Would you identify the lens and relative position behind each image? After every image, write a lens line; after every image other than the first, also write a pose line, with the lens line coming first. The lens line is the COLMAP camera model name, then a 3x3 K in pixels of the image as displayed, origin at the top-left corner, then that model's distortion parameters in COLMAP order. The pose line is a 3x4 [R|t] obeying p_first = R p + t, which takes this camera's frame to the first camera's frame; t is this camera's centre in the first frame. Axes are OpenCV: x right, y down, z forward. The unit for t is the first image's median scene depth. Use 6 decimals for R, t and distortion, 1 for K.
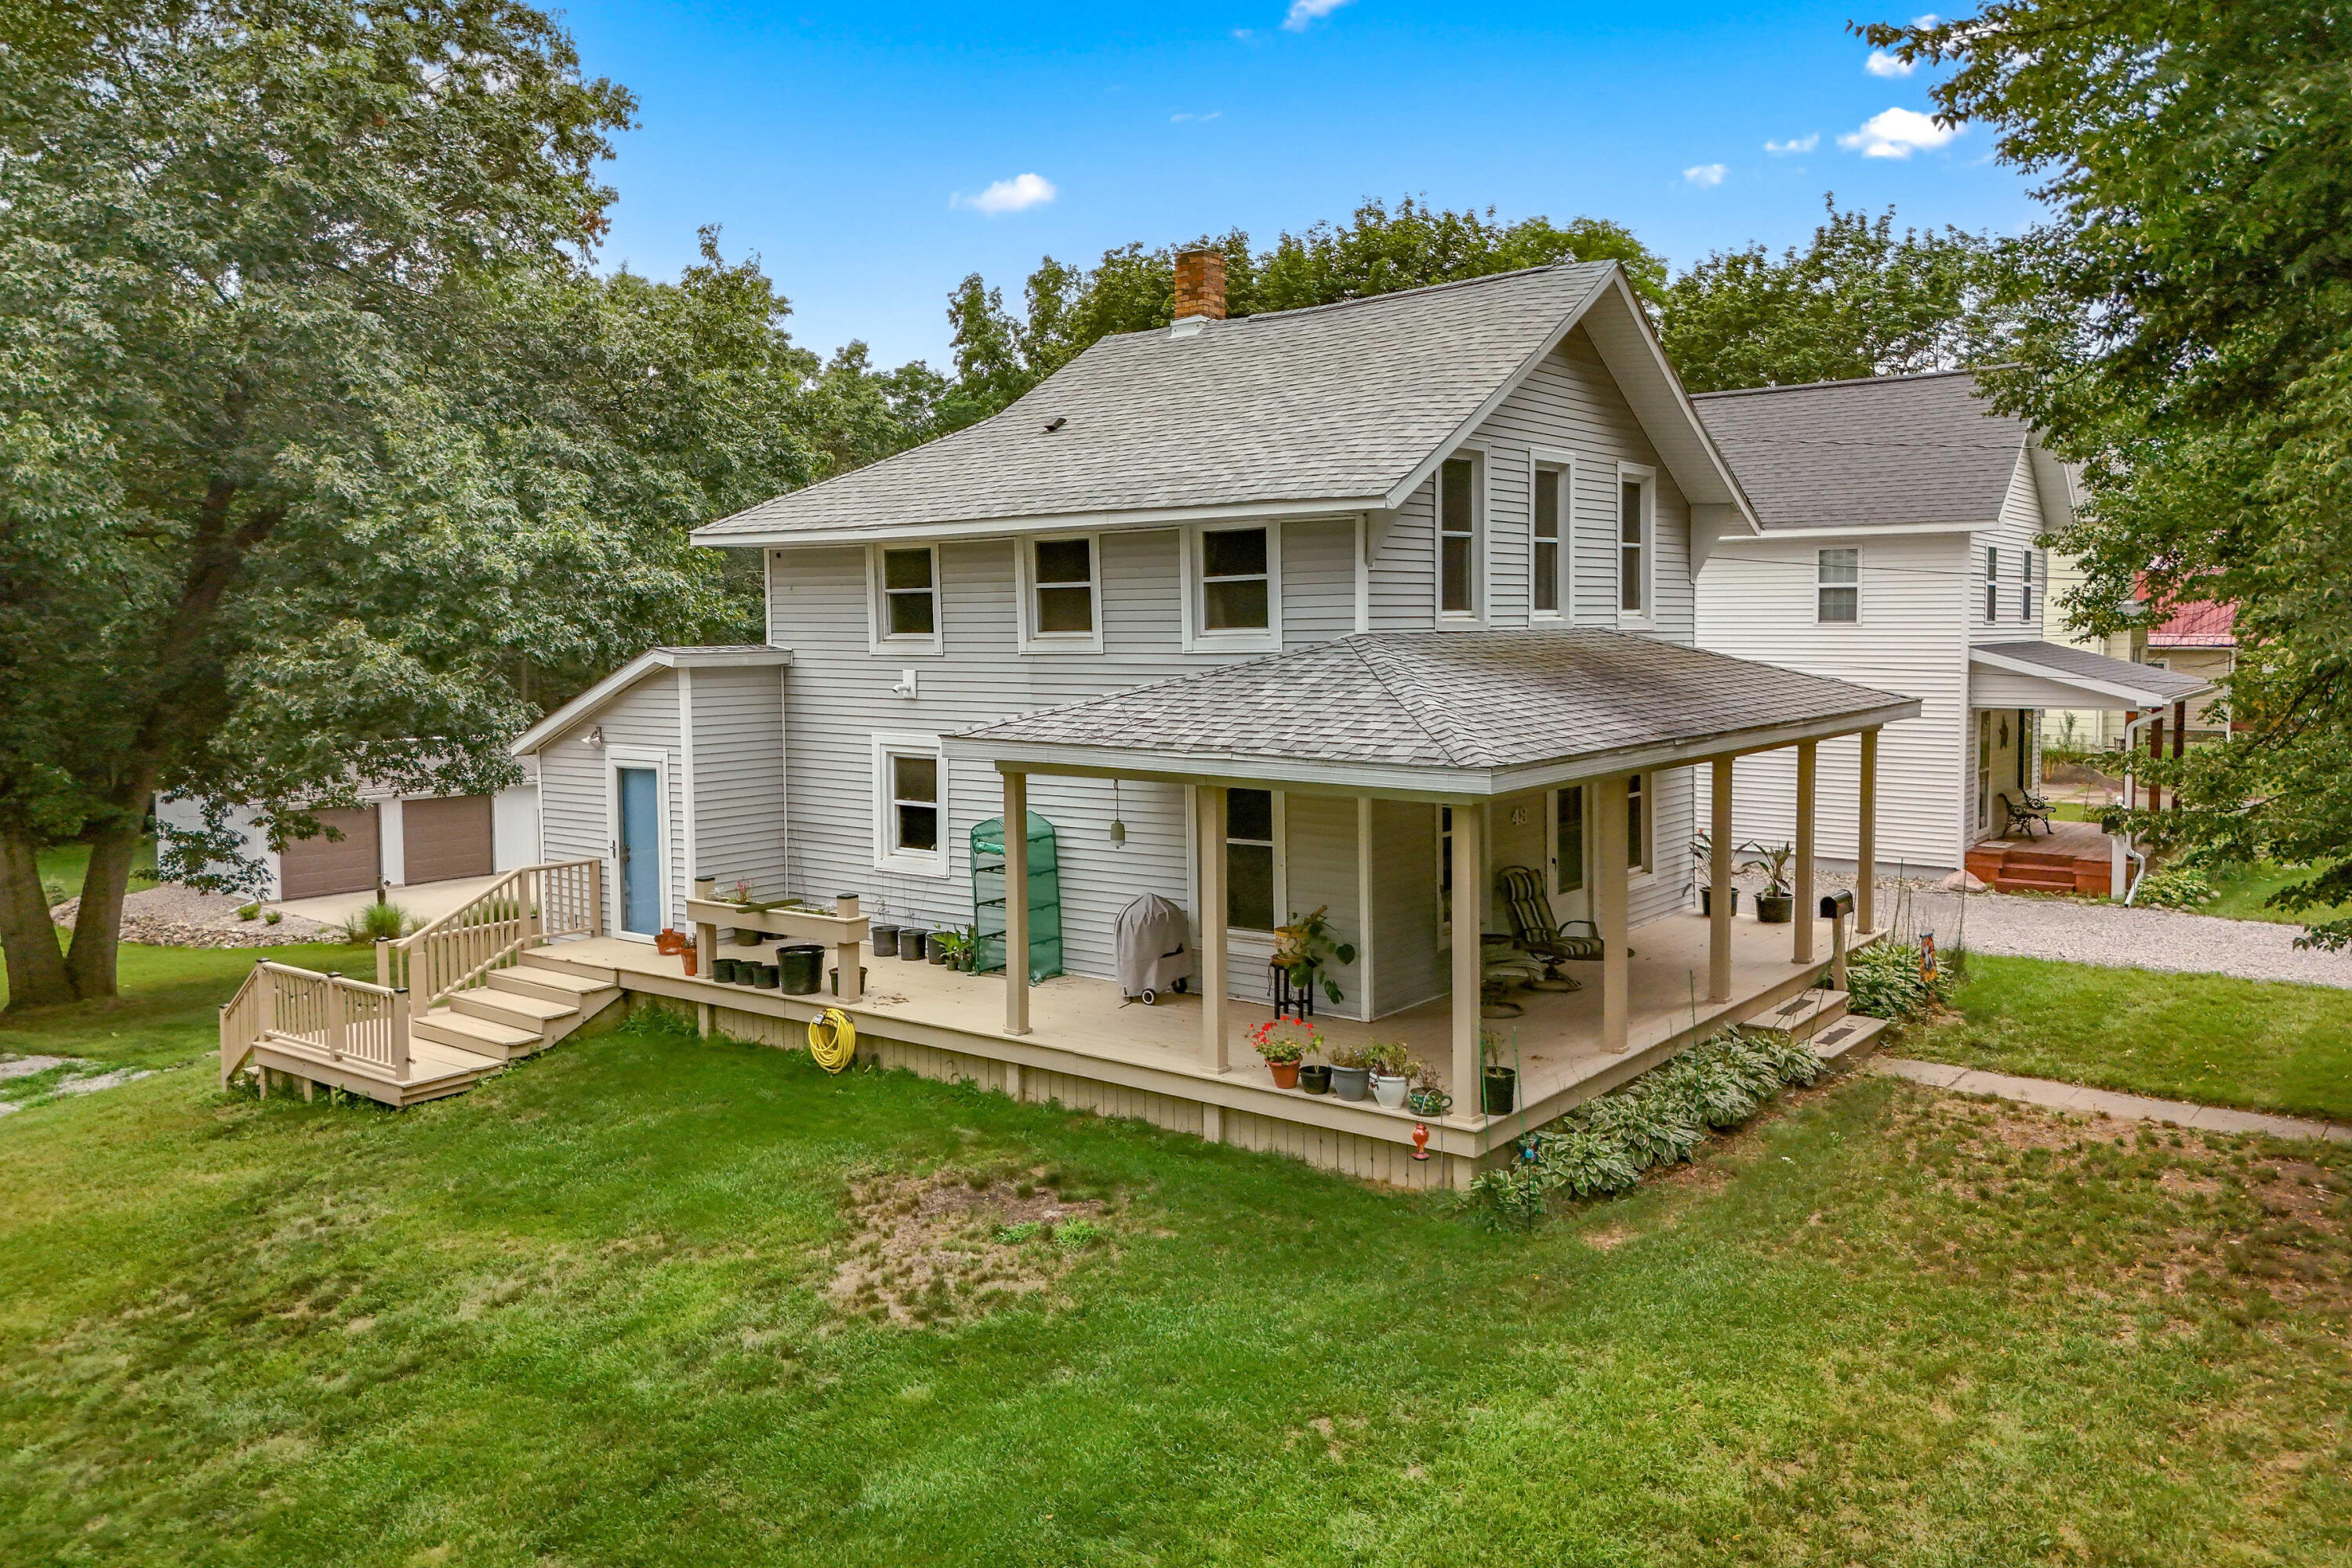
lens RADIAL K [[1764.7, 0, 1160.1], [0, 1764.7, 767.2], [0, 0, 1]] dist [0.060833, -0.045231]
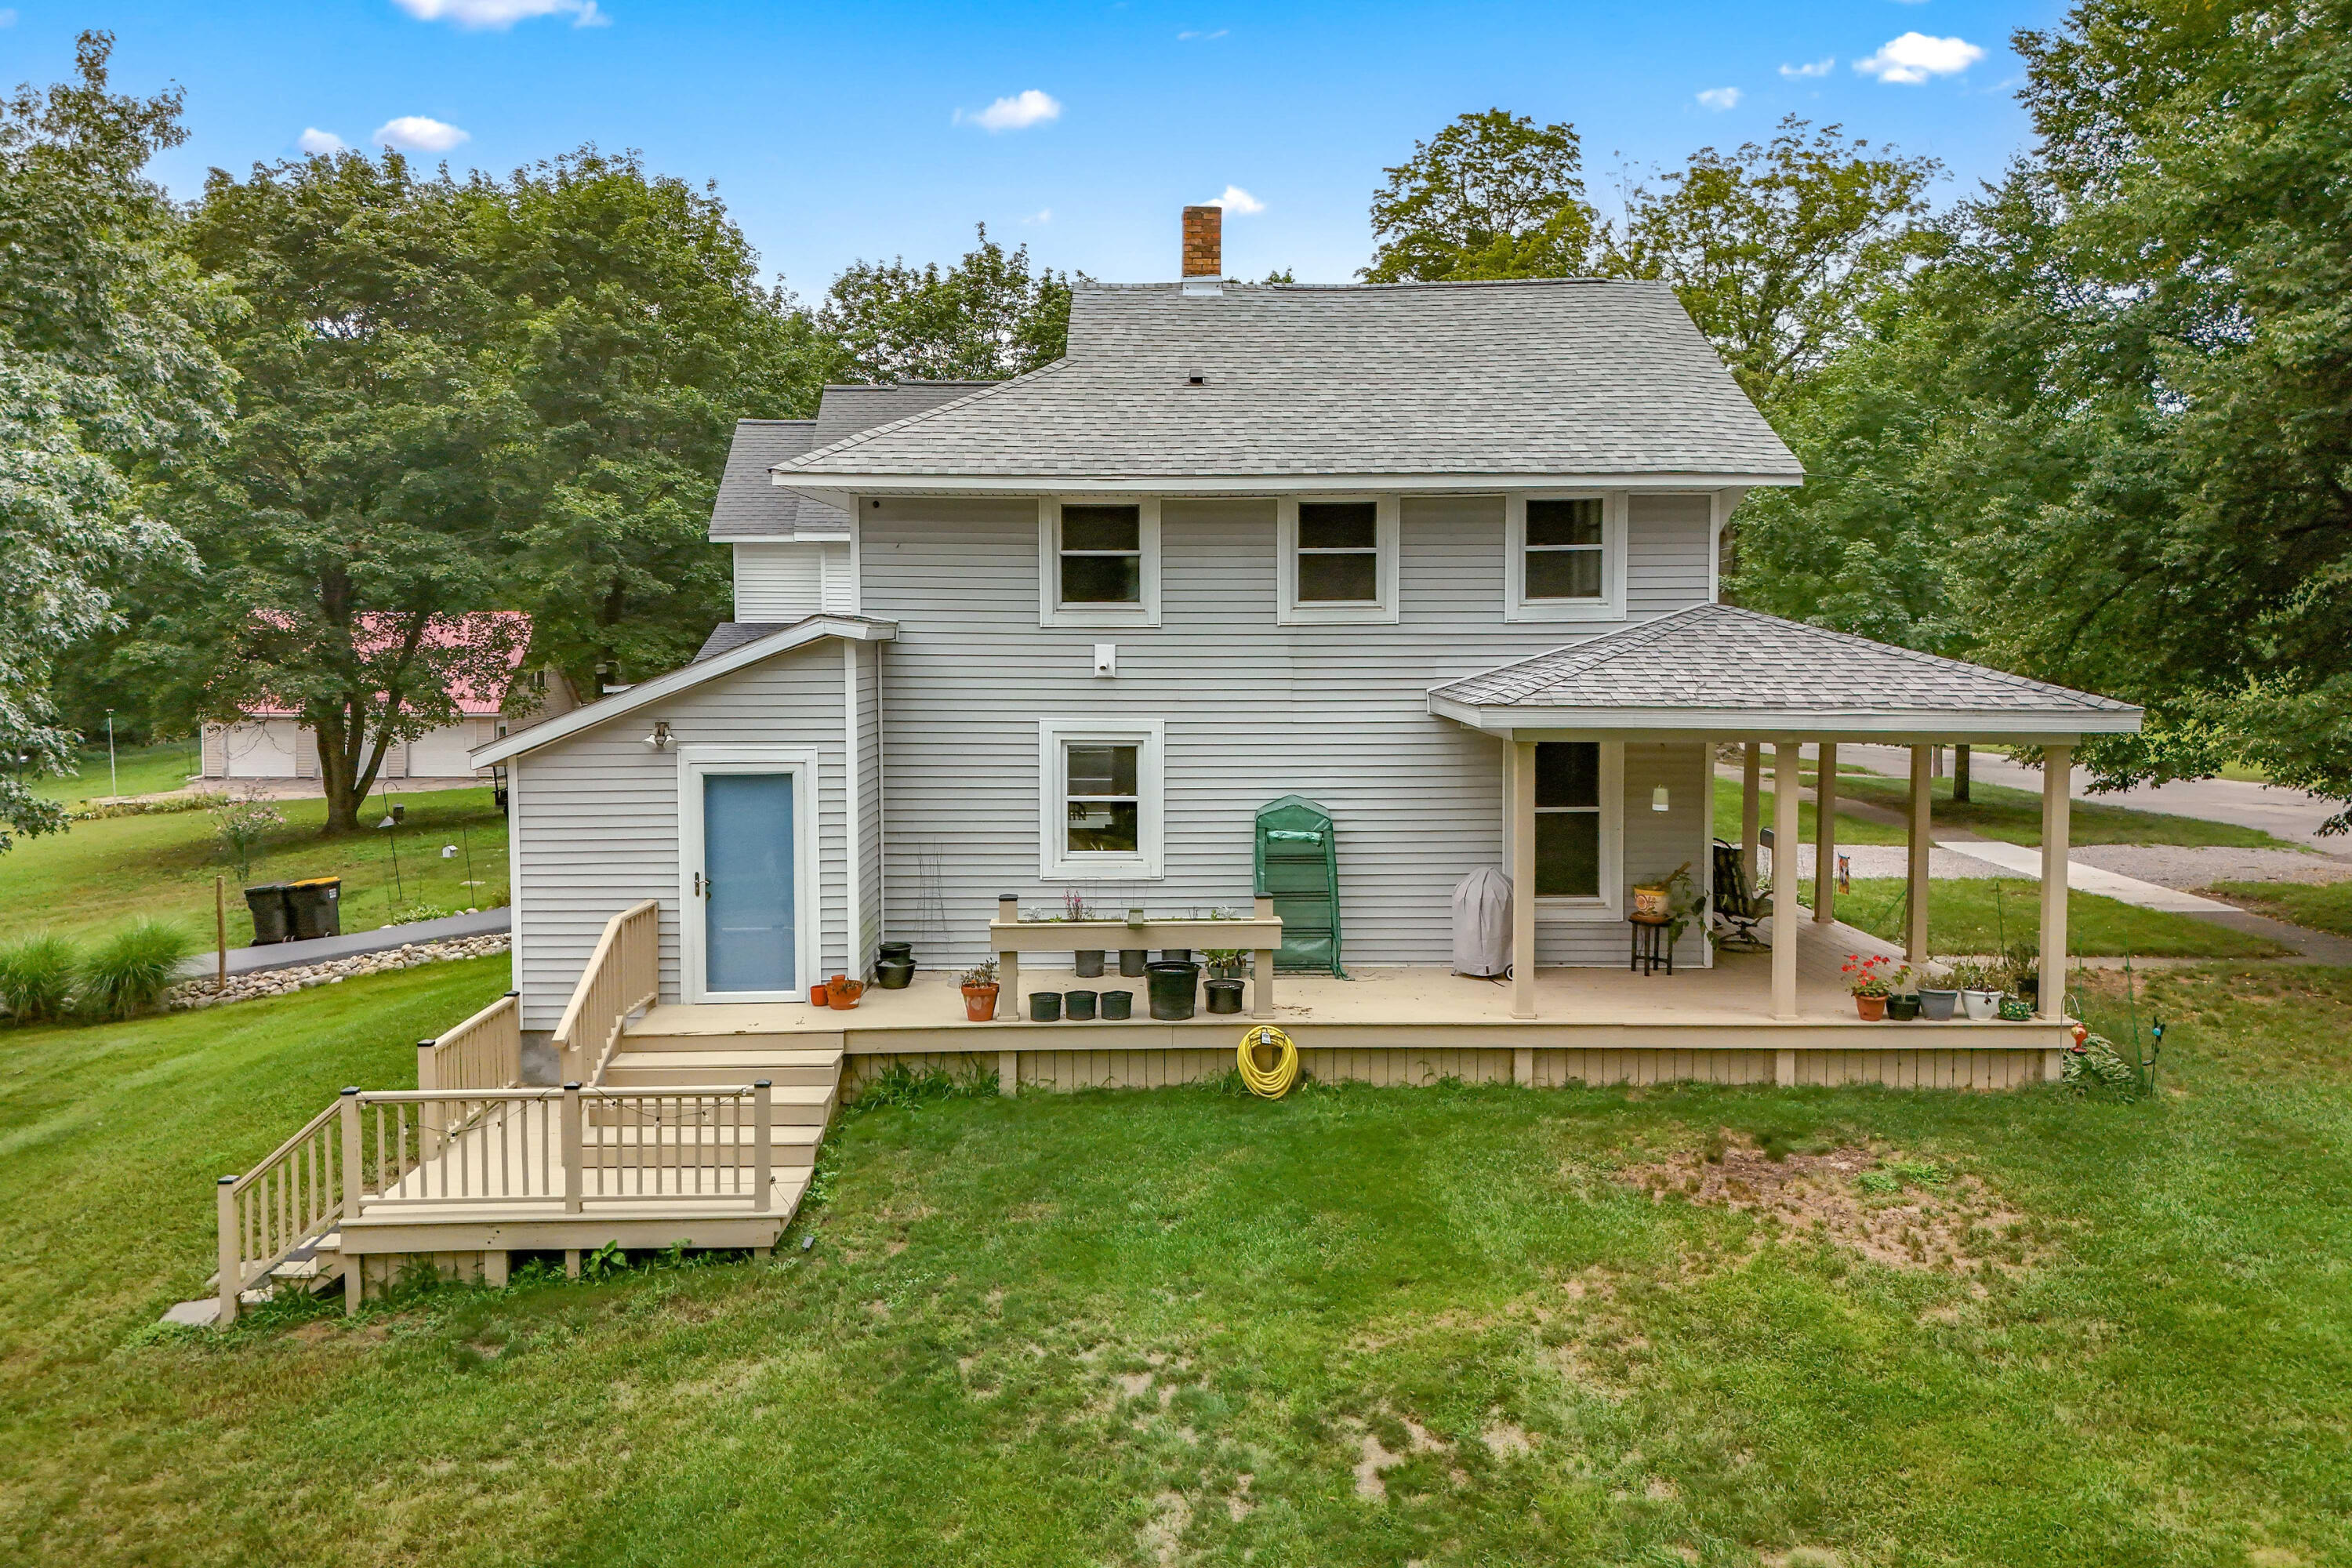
lens RADIAL K [[1764.7, 0, 1169.1], [0, 1764.7, 790.0], [0, 0, 1]] dist [0.060833, -0.045231]
pose [[0.771046, -0.050046, 0.634810, -0.700715], [0.045944, 0.998681, 0.022928, -0.001983], [-0.635120, 0.011487, 0.772328, 0.323984]]
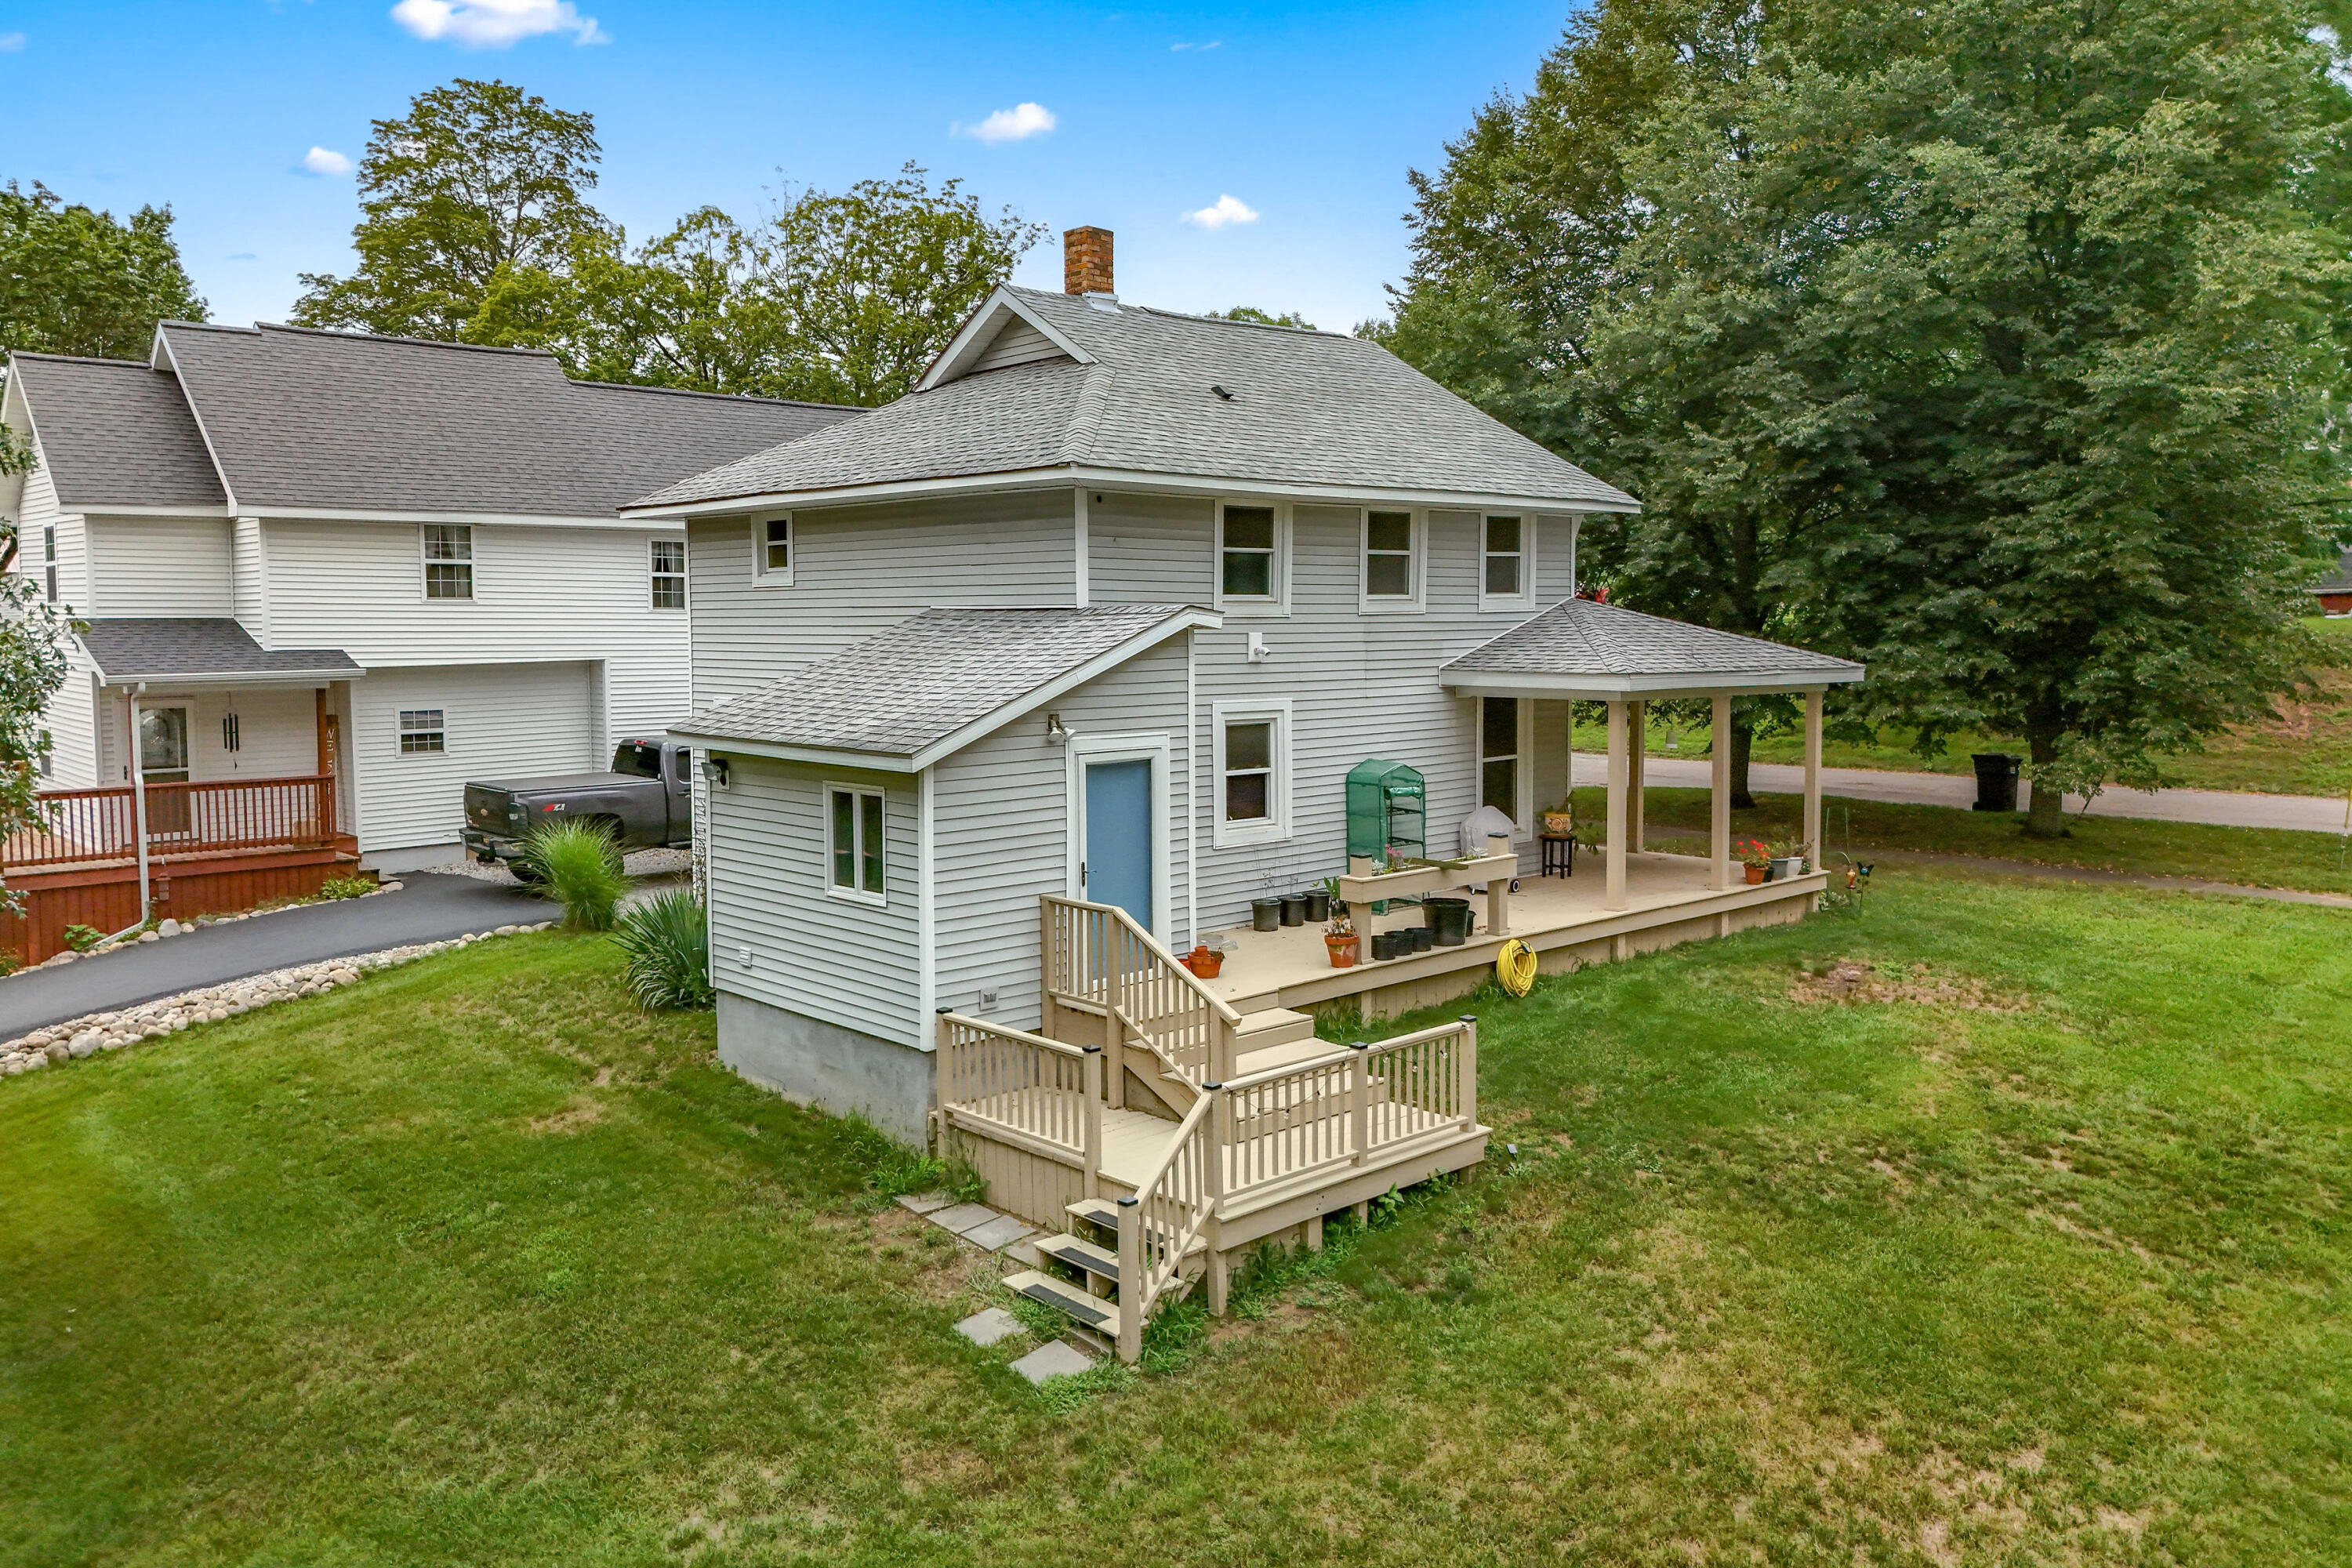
lens RADIAL K [[1764.7, 0, 1164.5], [0, 1764.7, 774.5], [0, 0, 1]] dist [0.060833, -0.045231]
pose [[0.152414, -0.079386, 0.985123, -1.155866], [0.085710, 0.994075, 0.066846, -0.048460], [-0.984593, 0.074247, 0.158315, 0.940422]]
